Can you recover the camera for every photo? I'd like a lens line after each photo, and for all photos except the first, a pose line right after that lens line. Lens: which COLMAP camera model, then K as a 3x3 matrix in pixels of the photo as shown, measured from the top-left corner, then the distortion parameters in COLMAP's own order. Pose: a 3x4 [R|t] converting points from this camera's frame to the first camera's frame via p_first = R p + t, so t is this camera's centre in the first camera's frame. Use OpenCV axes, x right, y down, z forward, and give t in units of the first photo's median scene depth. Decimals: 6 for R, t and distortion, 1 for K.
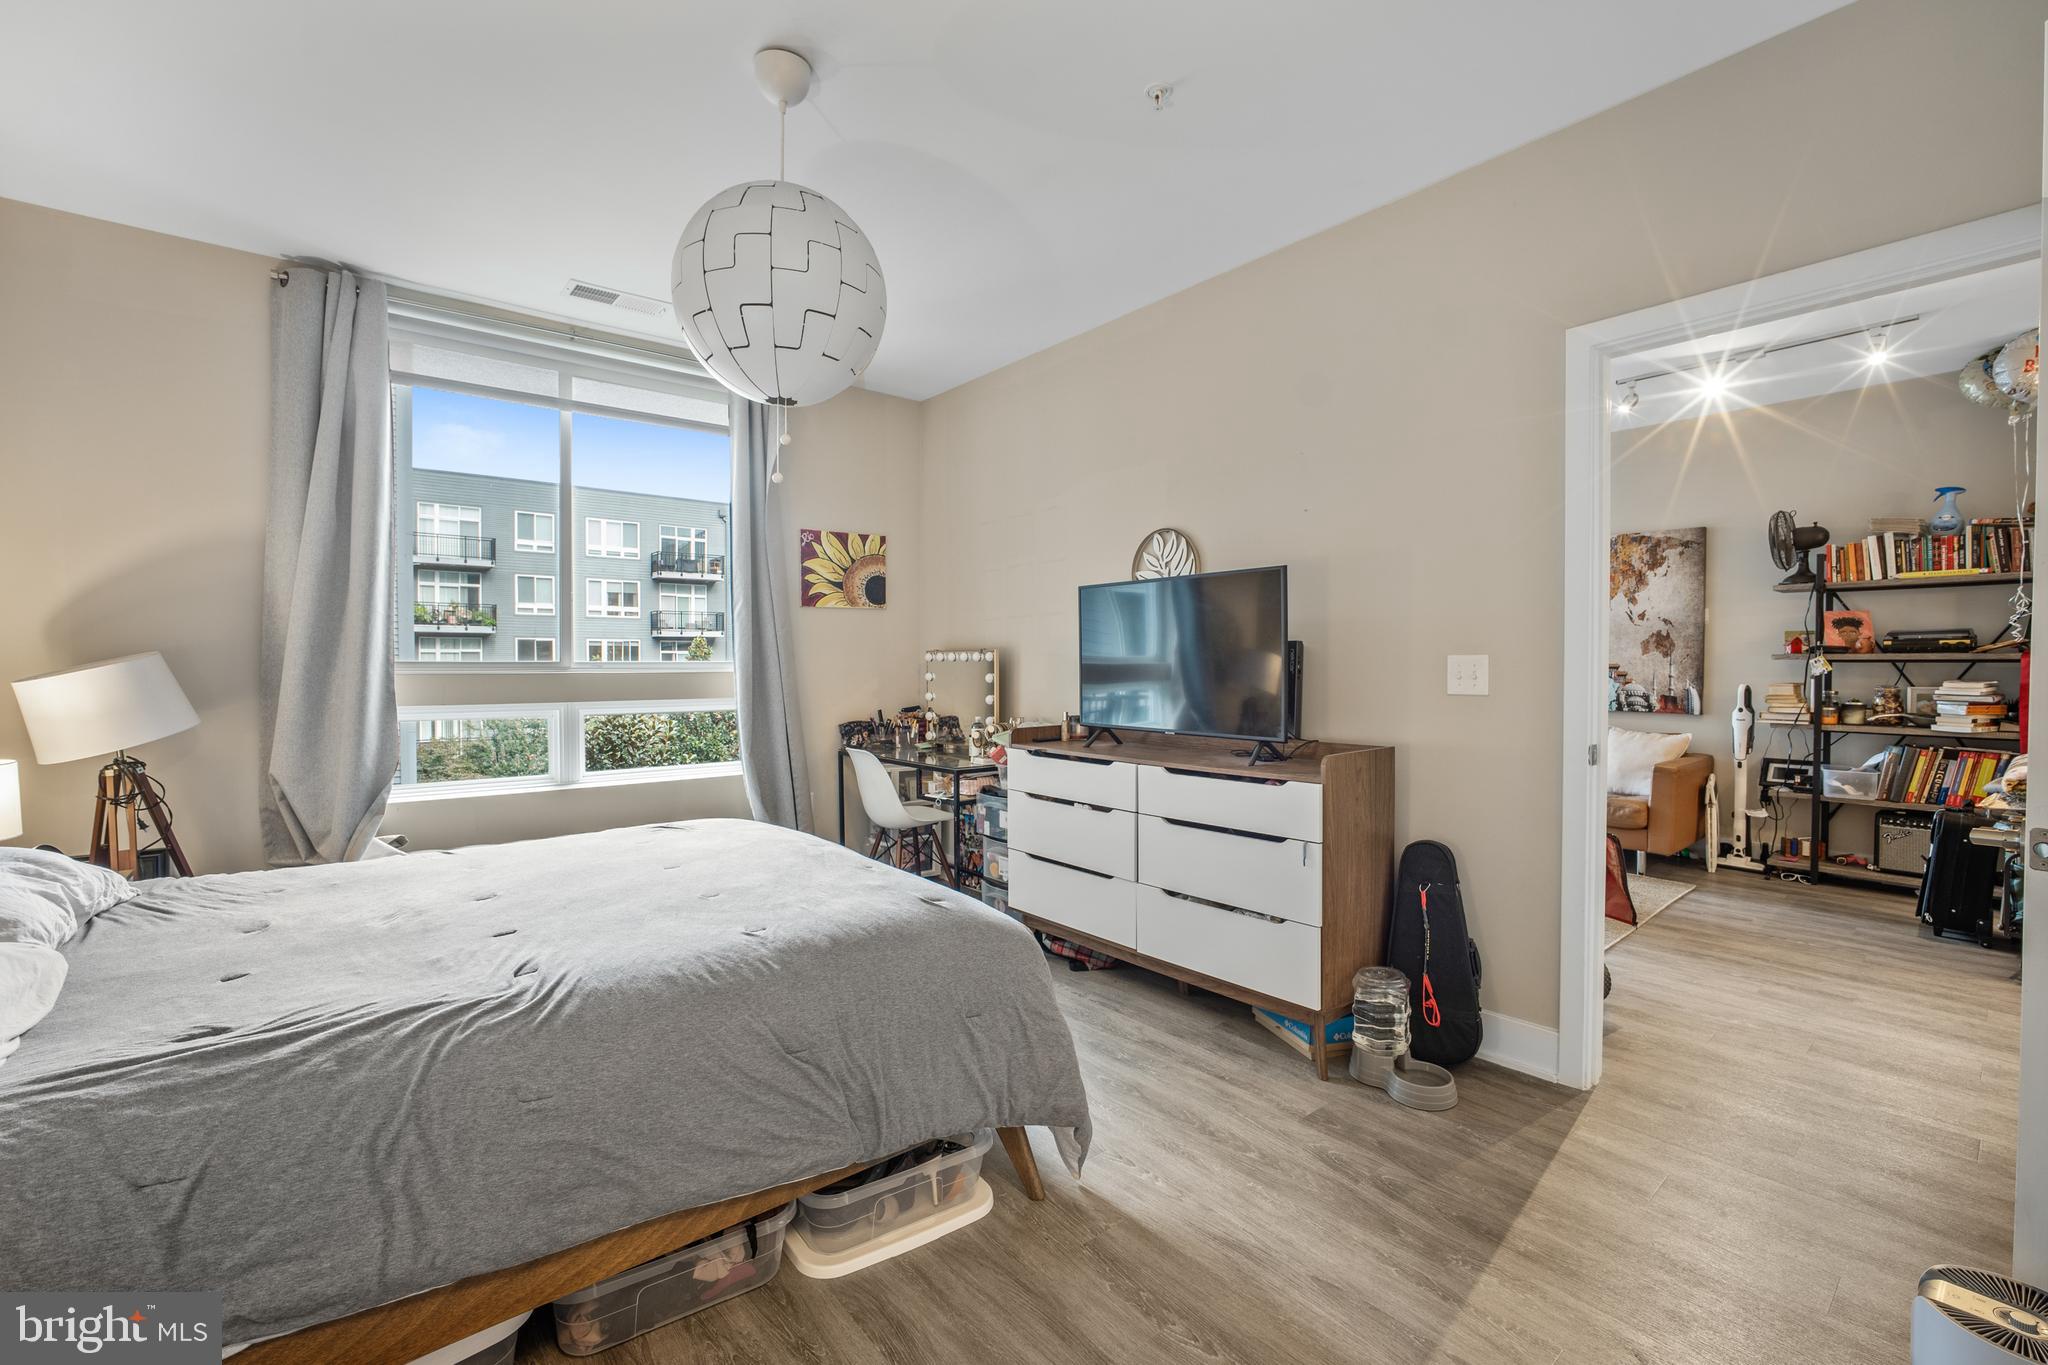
lens RADIAL K [[864.8, 0, 1025.7], [0, 864.8, 673.3], [0, 0, 1]] dist [-0.027700, 0.010323]
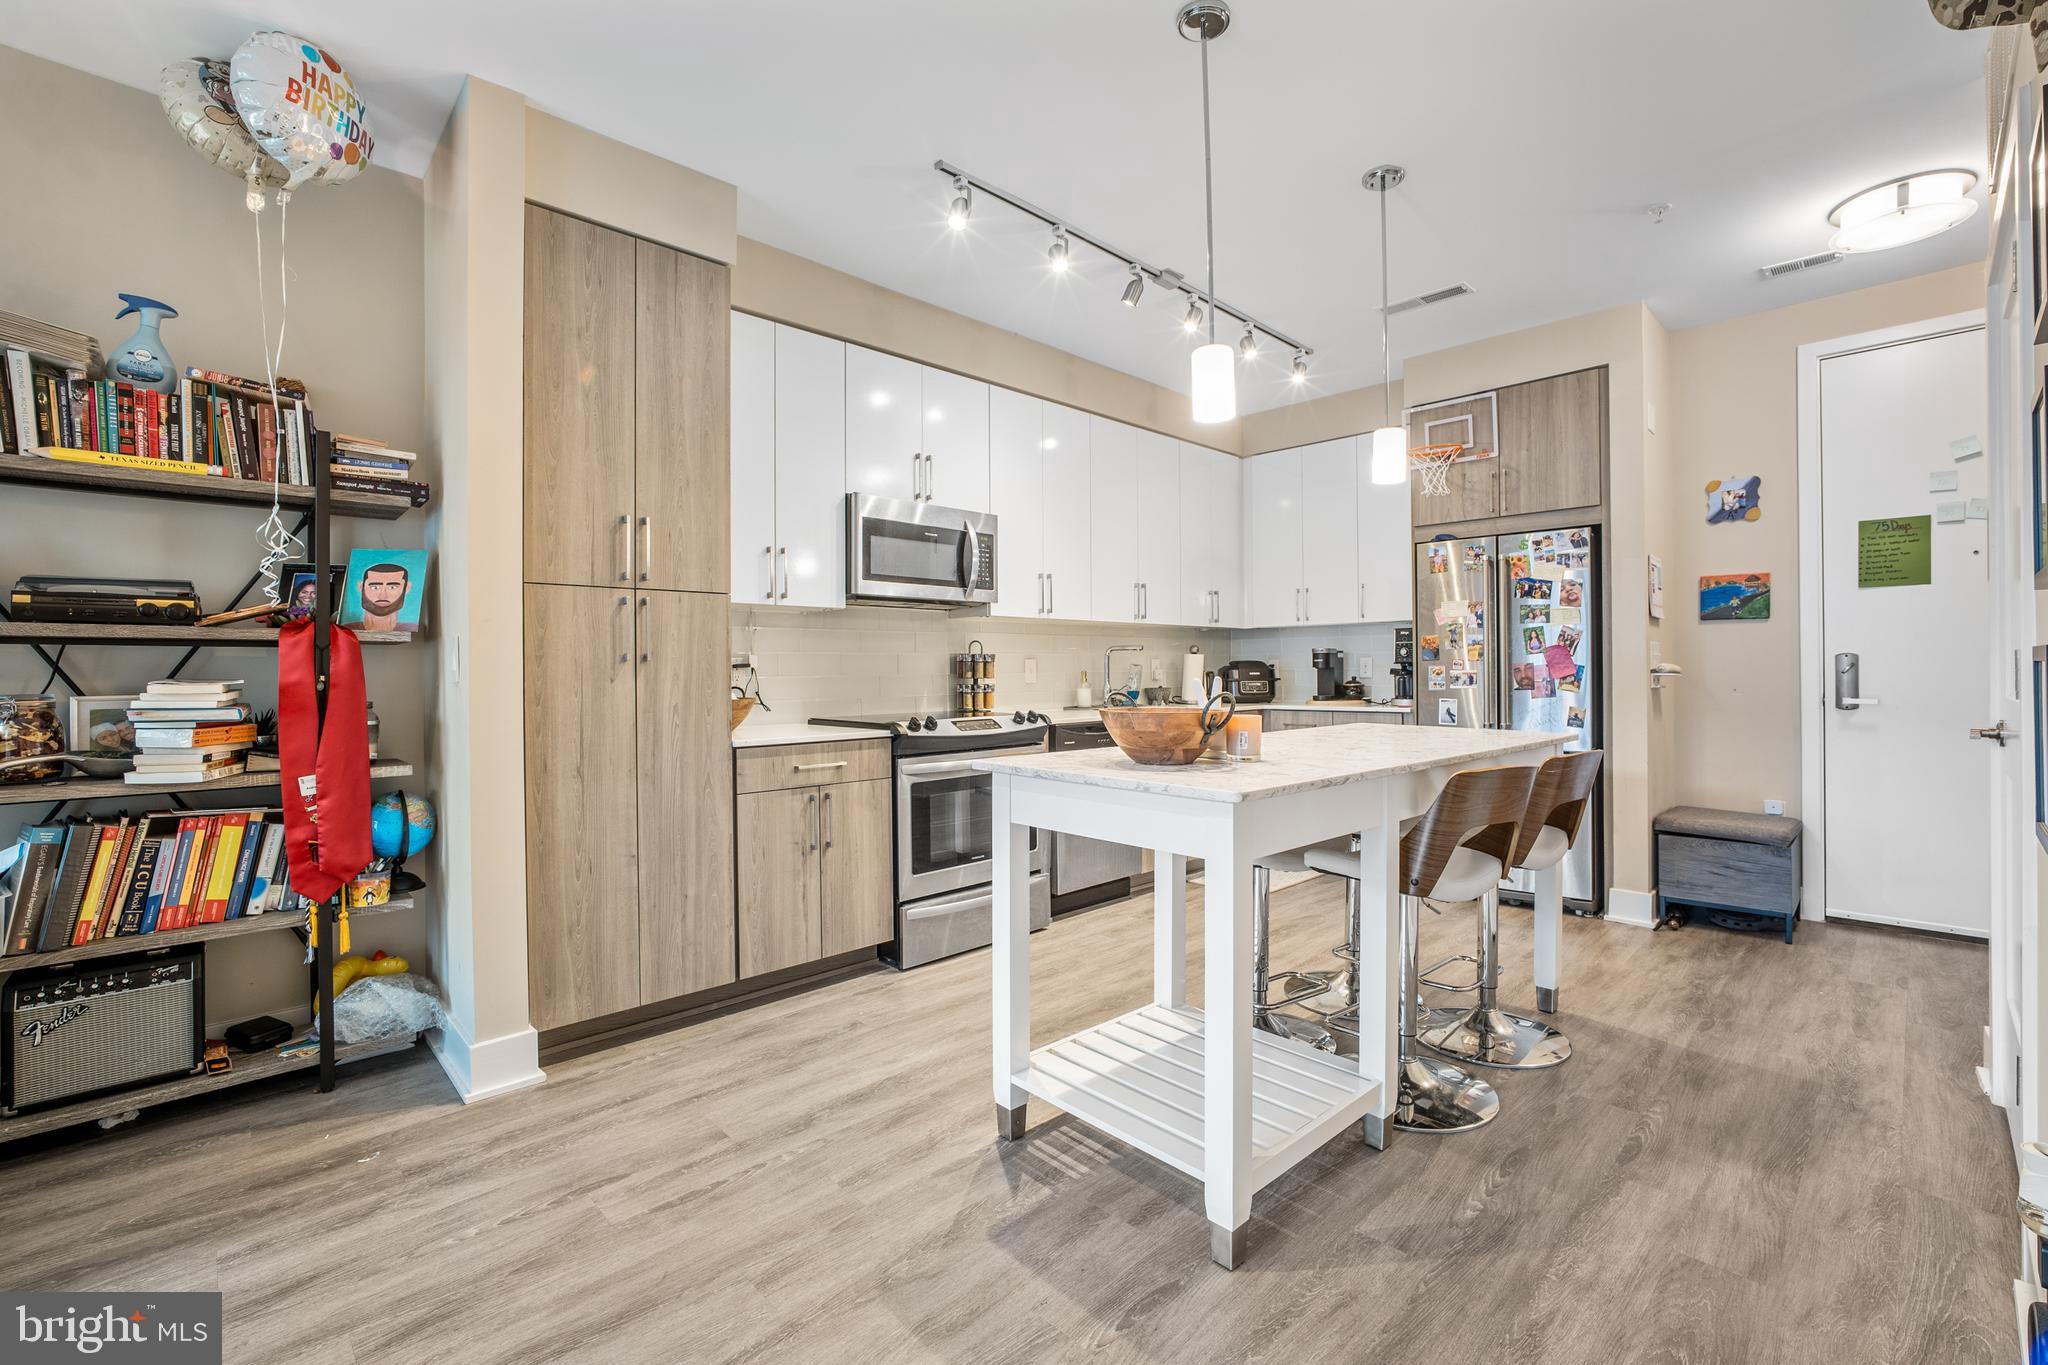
lens RADIAL K [[867.4, 0, 1026.3], [0, 867.4, 675.6], [0, 0, 1]] dist [-0.025263, 0.007746]
pose [[-0.080774, -0.010817, 0.996674, 0.549208], [0.013361, 0.999840, 0.011934, 0.006621], [-0.996643, 0.014281, -0.080617, 0.532449]]
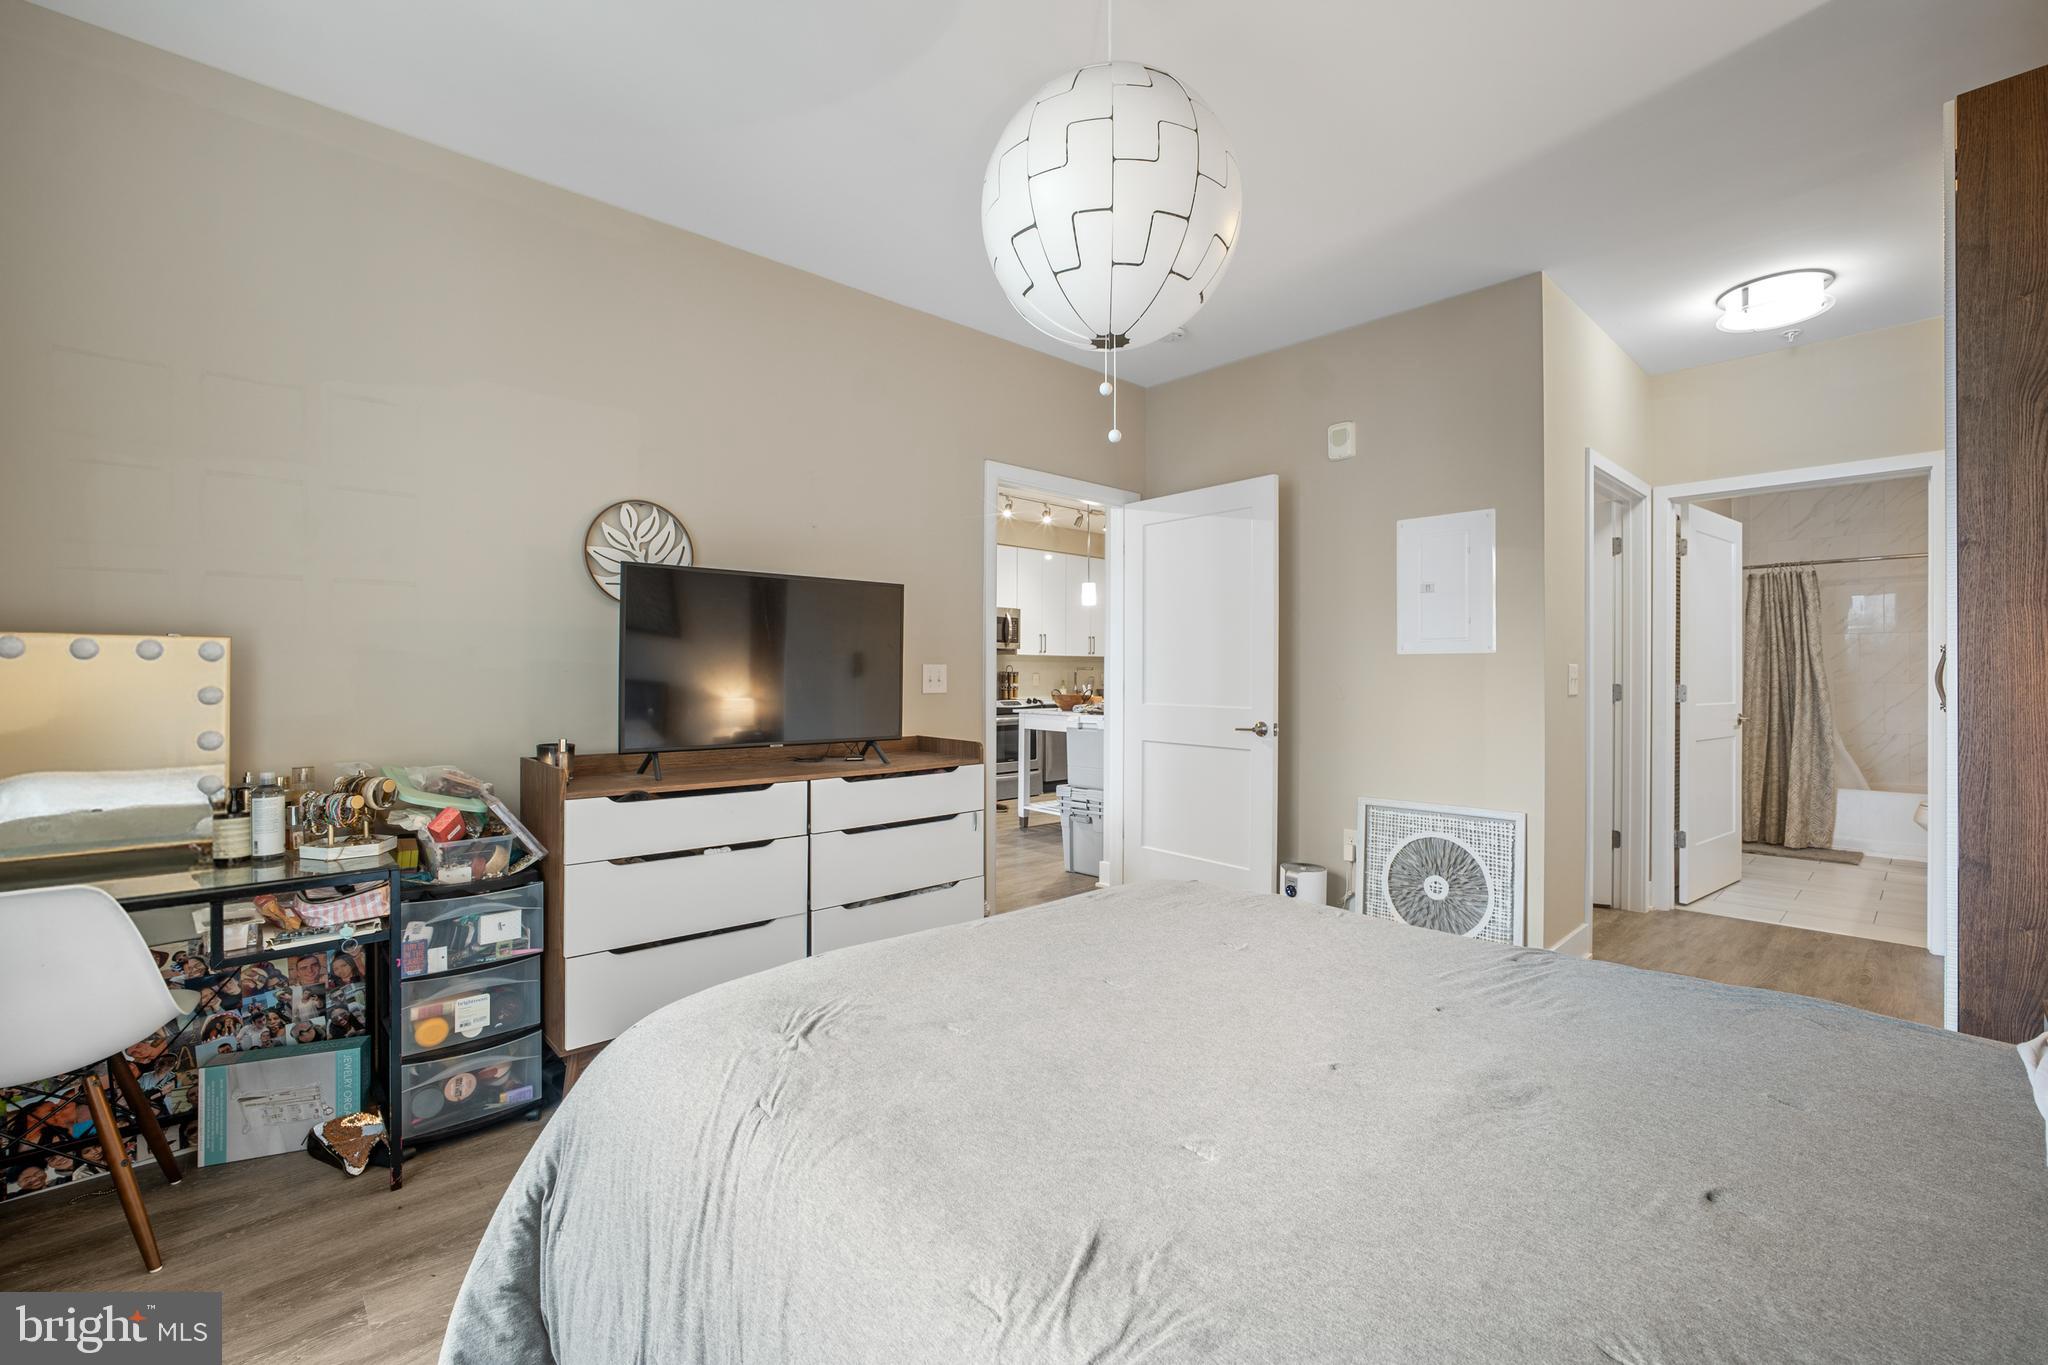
lens RADIAL K [[864.8, 0, 1025.7], [0, 864.8, 673.3], [0, 0, 1]] dist [-0.027700, 0.010323]
pose [[-0.057951, -0.000261, 0.998319, -0.562480], [0.003512, 0.999994, 0.000465, -0.004681], [-0.998313, 0.003533, -0.057950, 0.592422]]
